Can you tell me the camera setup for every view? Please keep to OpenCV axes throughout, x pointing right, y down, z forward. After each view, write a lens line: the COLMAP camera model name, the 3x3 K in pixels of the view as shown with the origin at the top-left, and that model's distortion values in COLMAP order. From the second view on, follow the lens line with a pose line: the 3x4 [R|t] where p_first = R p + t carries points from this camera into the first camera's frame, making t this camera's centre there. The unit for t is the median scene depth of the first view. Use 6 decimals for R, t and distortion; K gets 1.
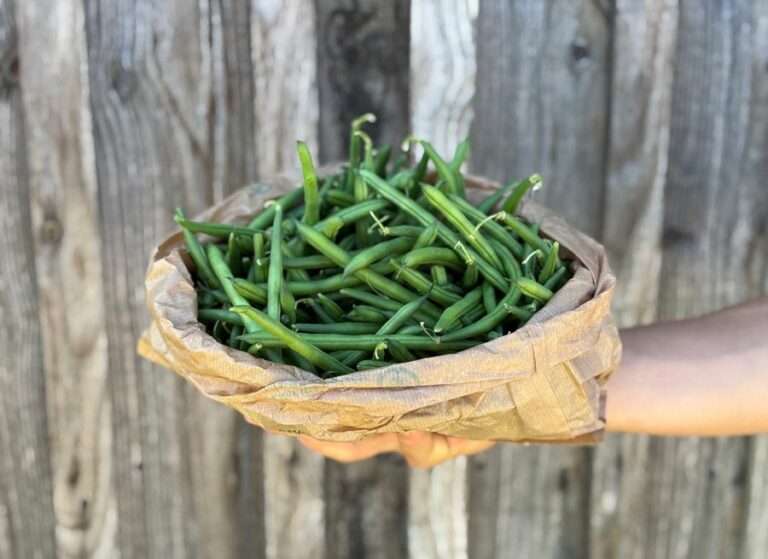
lens RADIAL K [[1153.3, 0, 372.7], [0, 1153.3, 287.0], [0, 0, 1]] dist [0.099228, 0.000000]
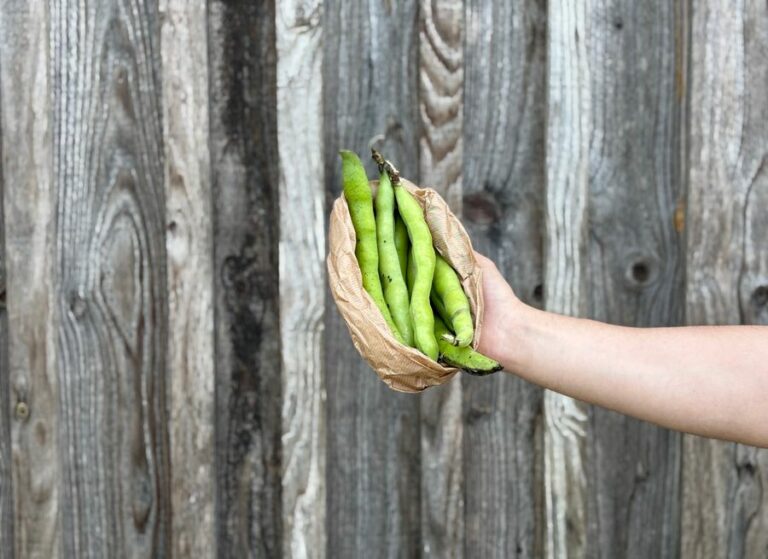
lens RADIAL K [[1153.3, 0, 365.3], [0, 1153.3, 304.7], [0, 0, 1]] dist [0.099228, 0.000000]
pose [[0.999889, -0.002745, -0.014653, 0.158130], [0.000028, 0.983247, -0.182279, 0.082430], [0.014908, 0.182258, 0.983138, -0.398554]]
